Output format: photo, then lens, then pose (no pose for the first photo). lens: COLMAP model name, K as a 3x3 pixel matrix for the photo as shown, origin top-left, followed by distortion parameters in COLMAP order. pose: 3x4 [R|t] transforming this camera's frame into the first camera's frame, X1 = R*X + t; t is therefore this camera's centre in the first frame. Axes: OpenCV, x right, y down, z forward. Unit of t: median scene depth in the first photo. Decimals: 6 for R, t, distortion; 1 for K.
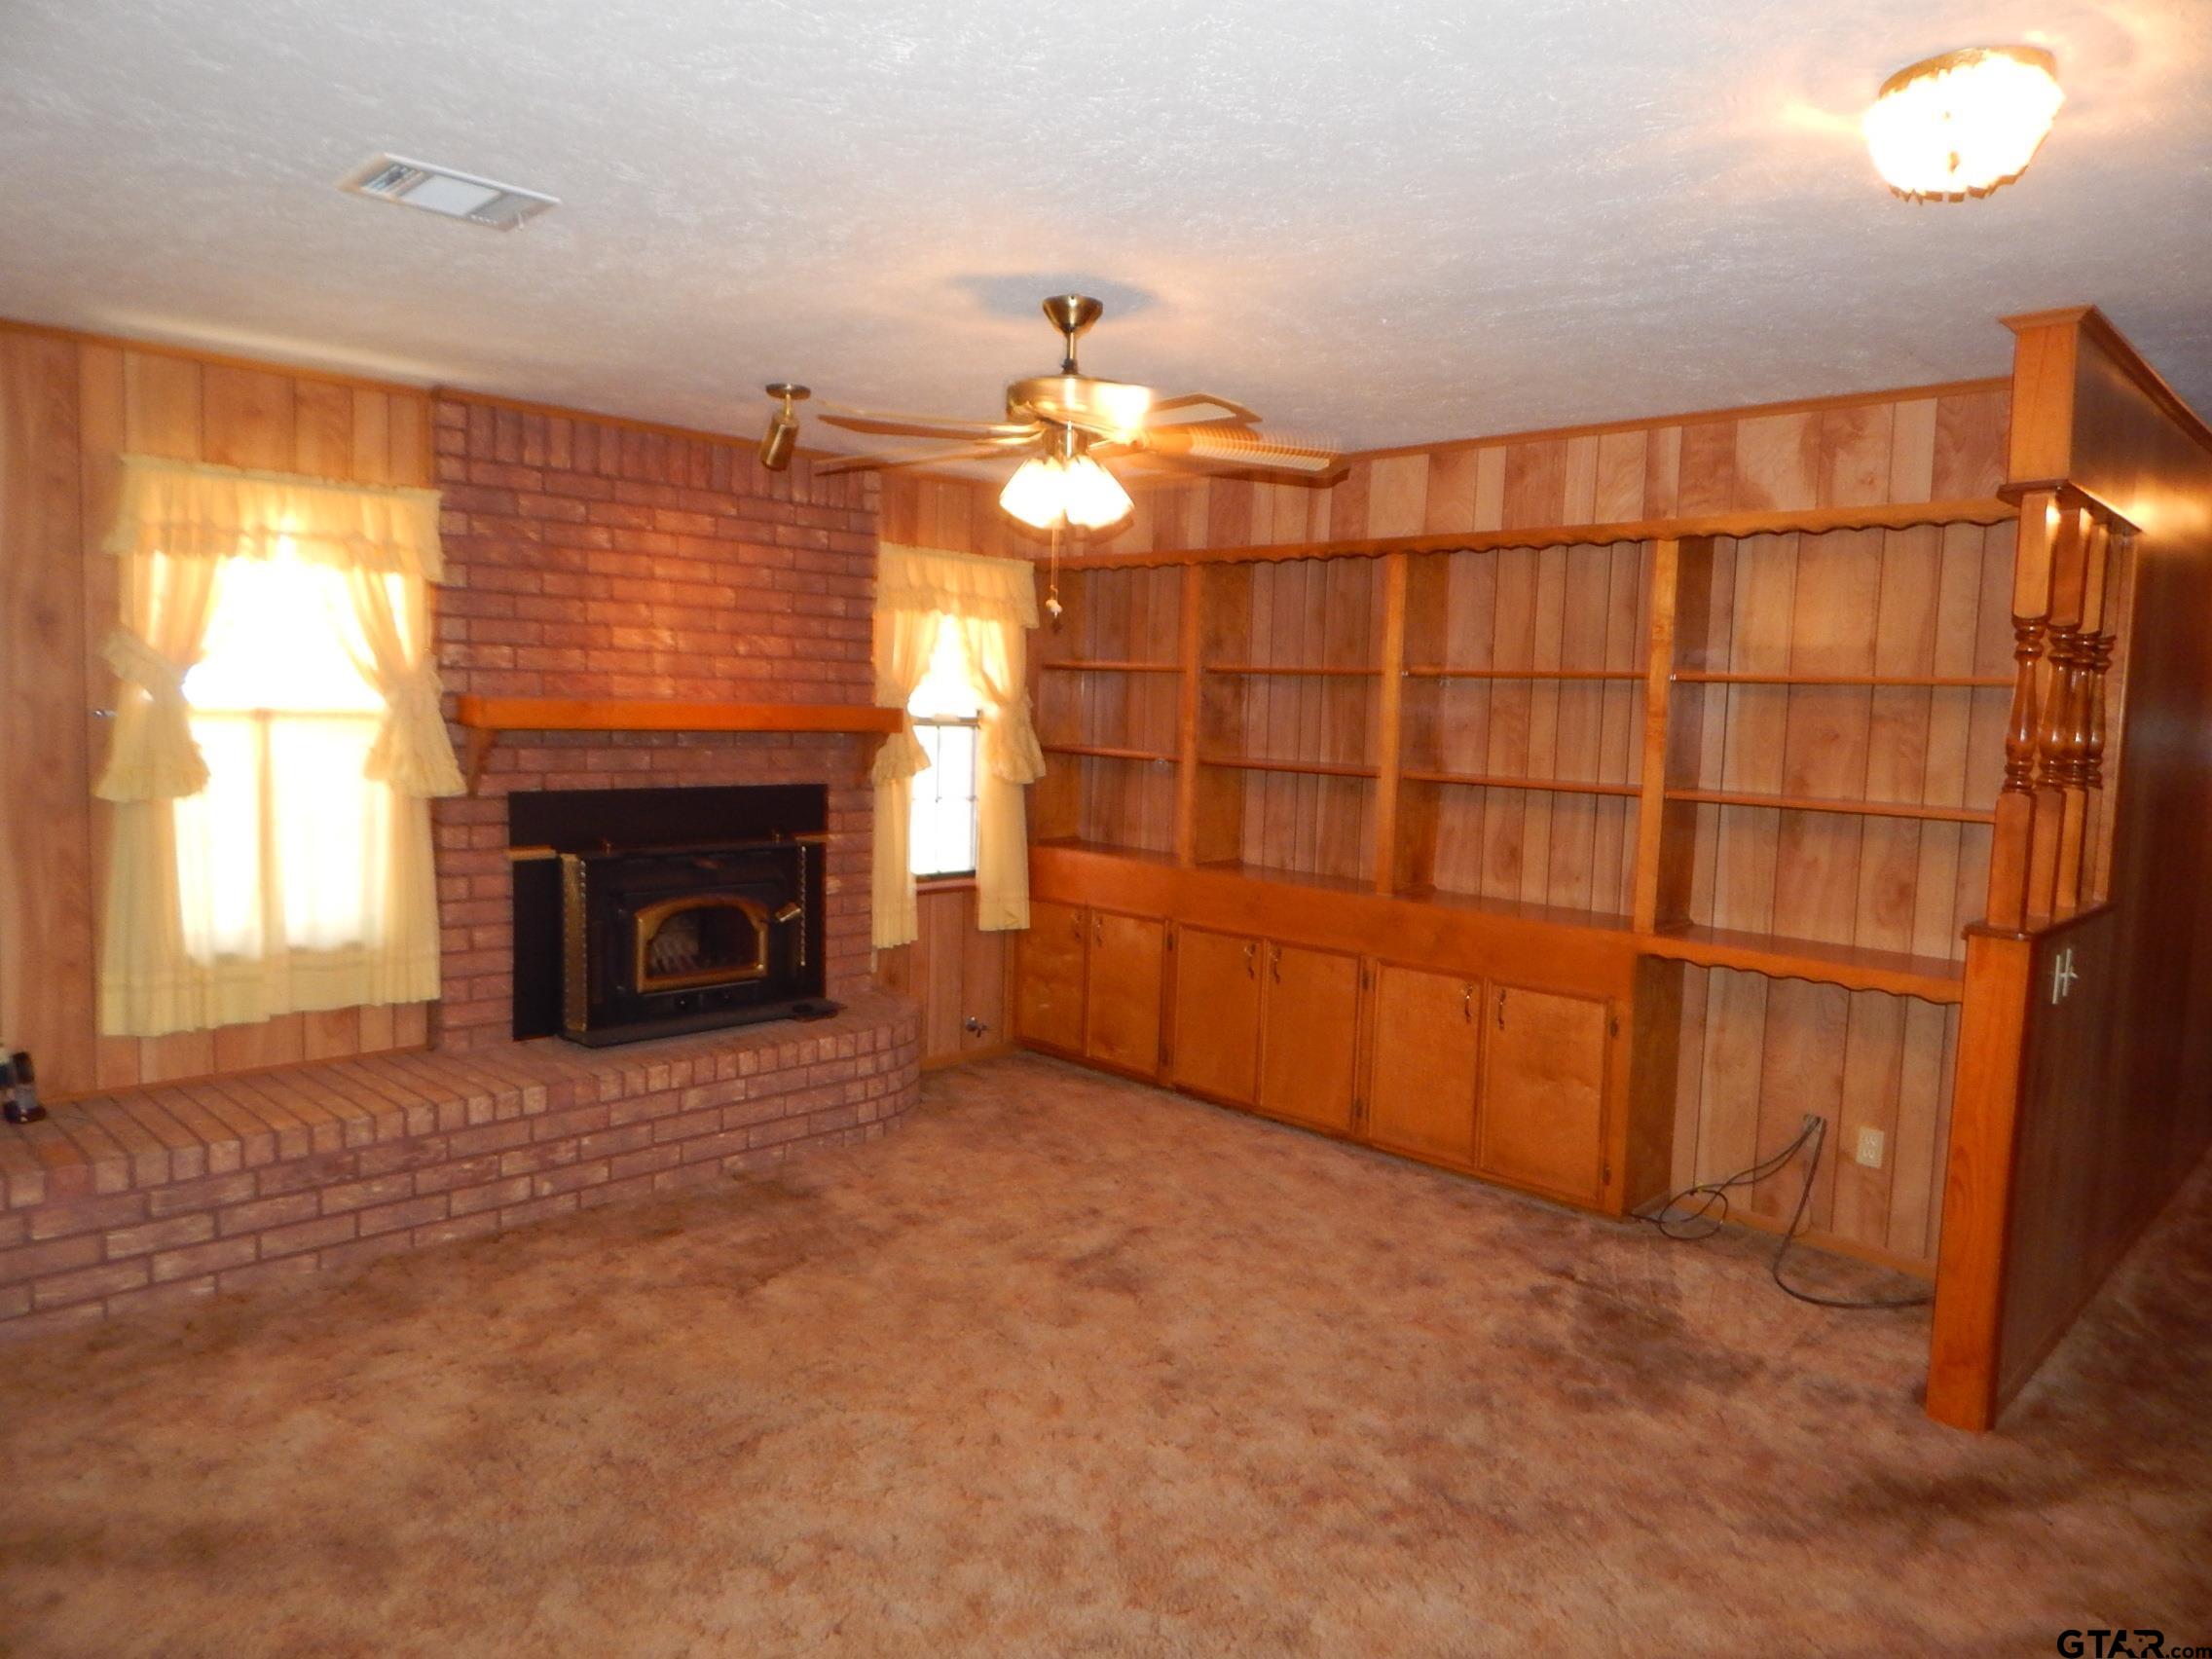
lens RADIAL K [[1438.7, 0, 1120.1], [0, 1438.7, 827.8], [0, 0, 1]] dist [-0.002035, -0.004202]
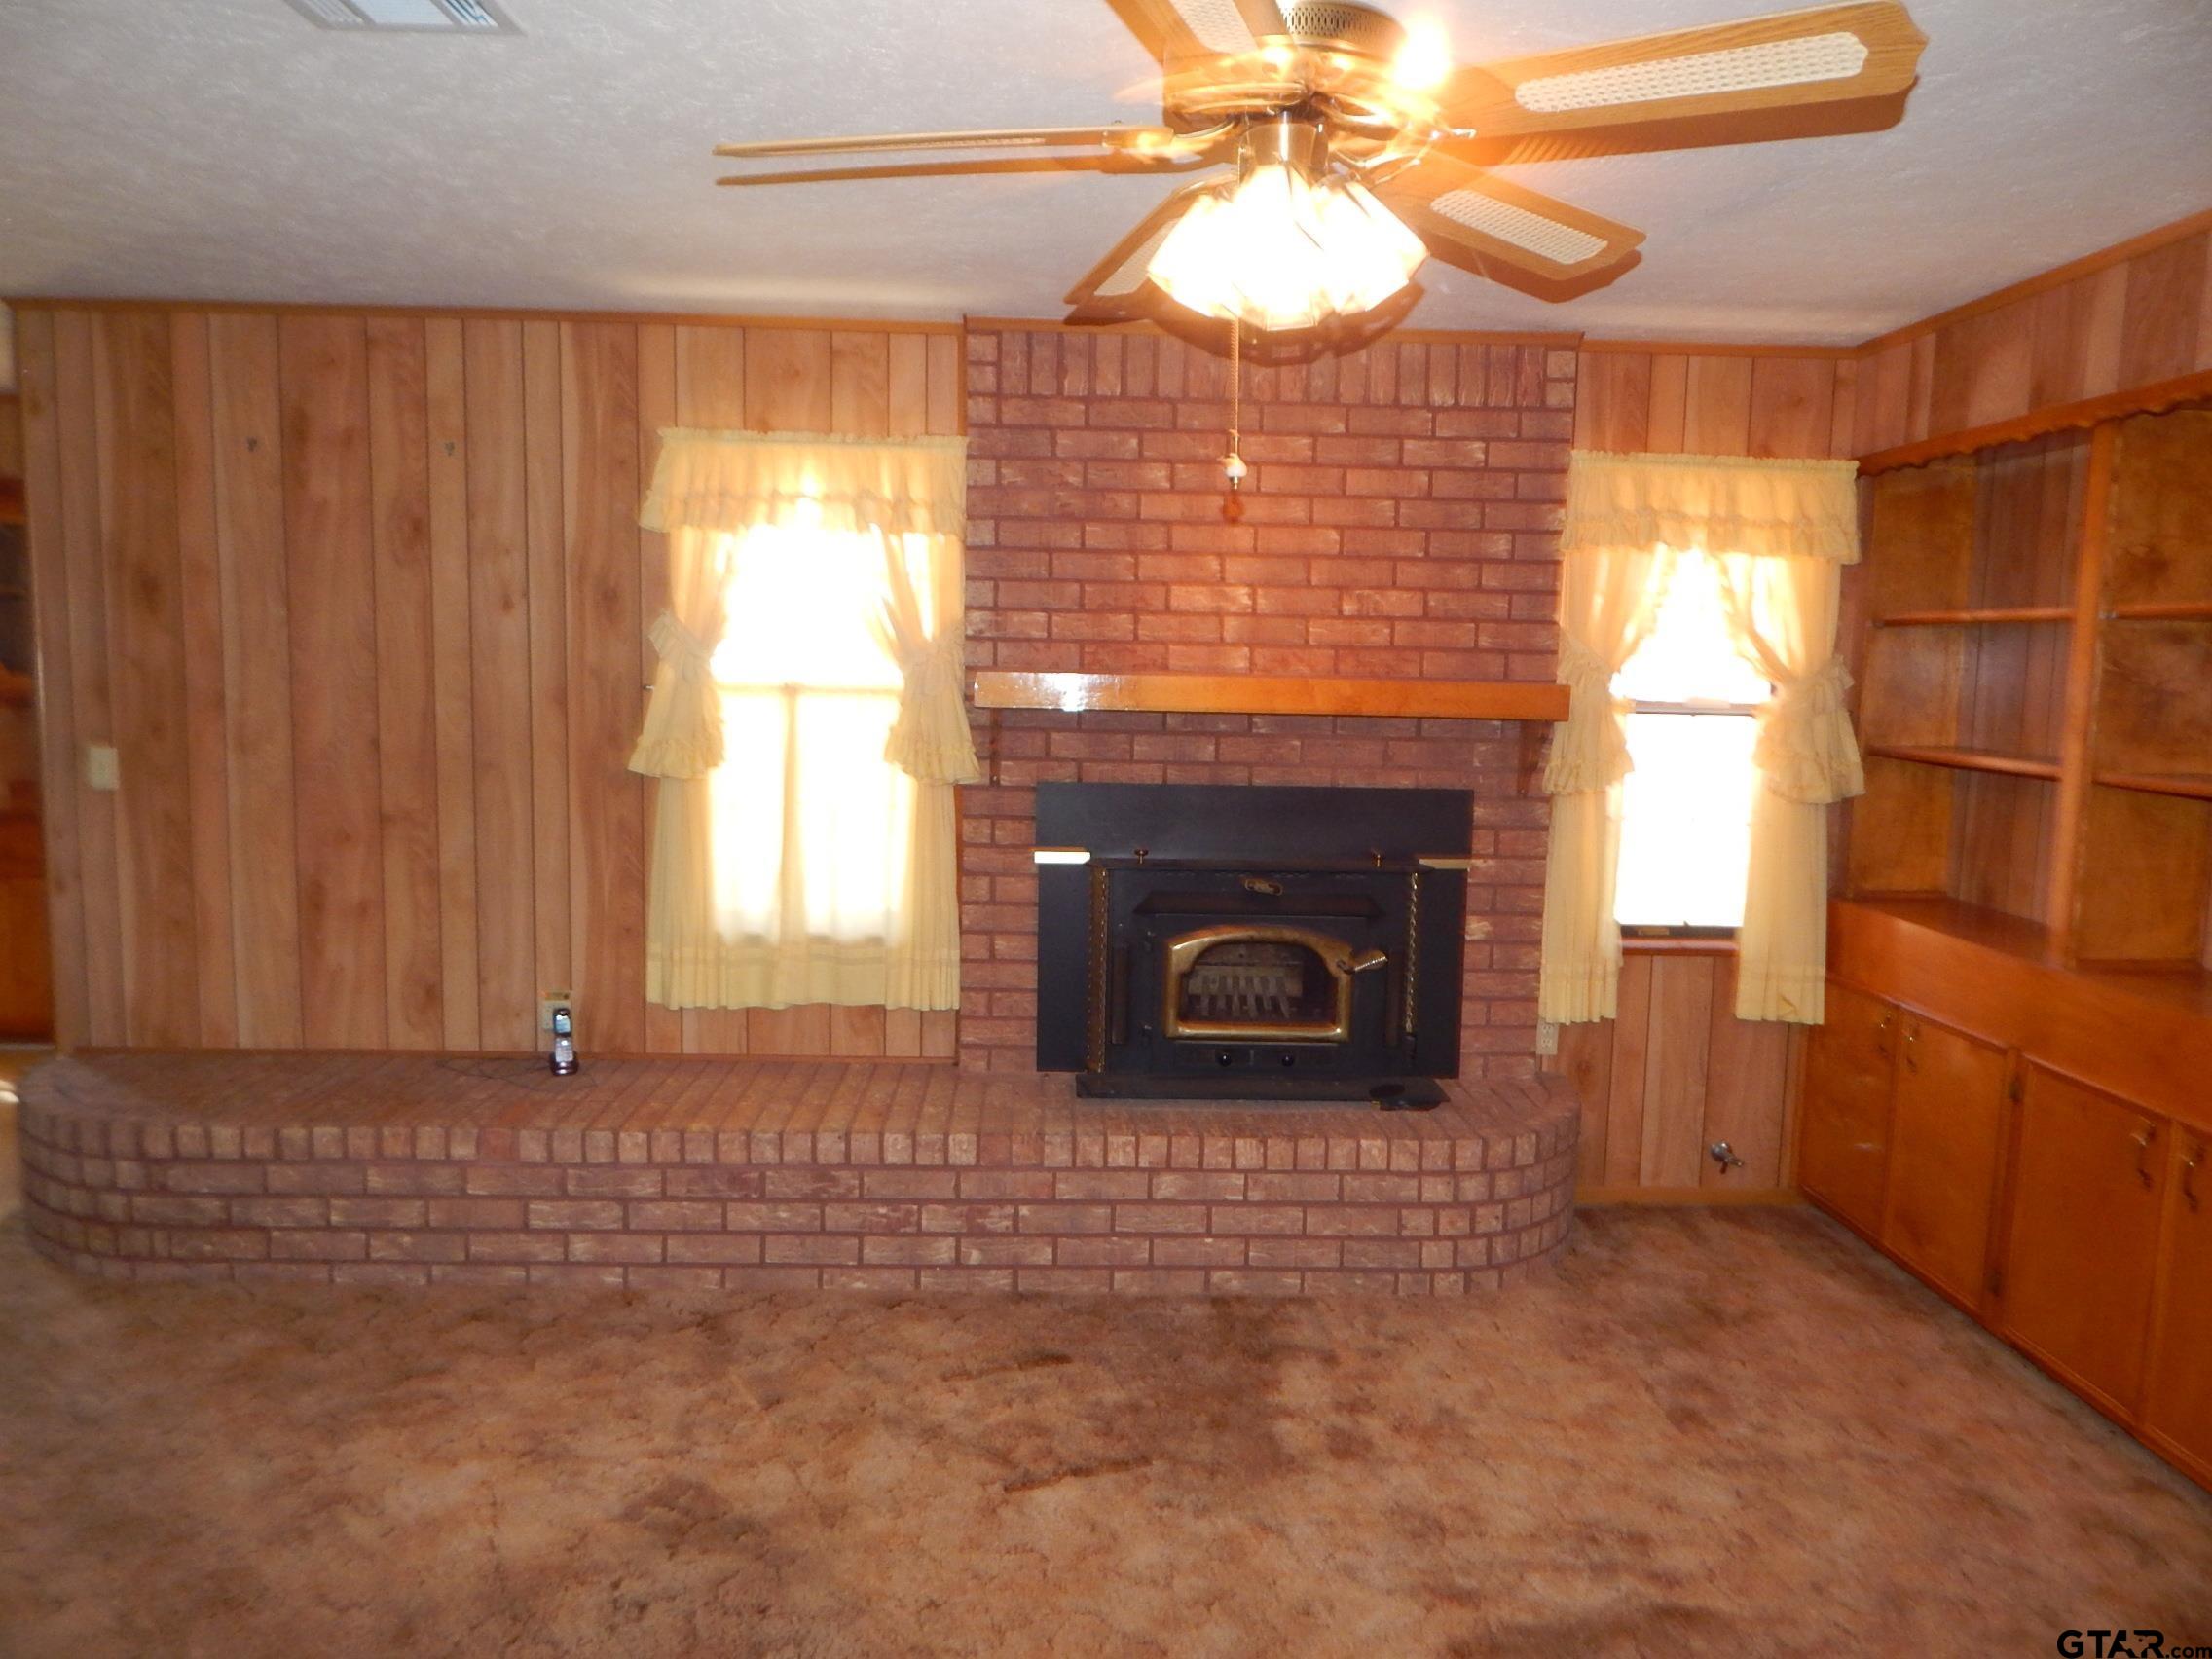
lens RADIAL K [[1458.8, 0, 1110.2], [0, 1458.8, 824.8], [0, 0, 1]] dist [0.005086, -0.002412]
pose [[0.723392, 0.061552, -0.687688, 0.205346], [-0.061311, 0.997810, 0.024815, -0.023321], [0.687710, 0.024212, 0.725582, 0.392646]]
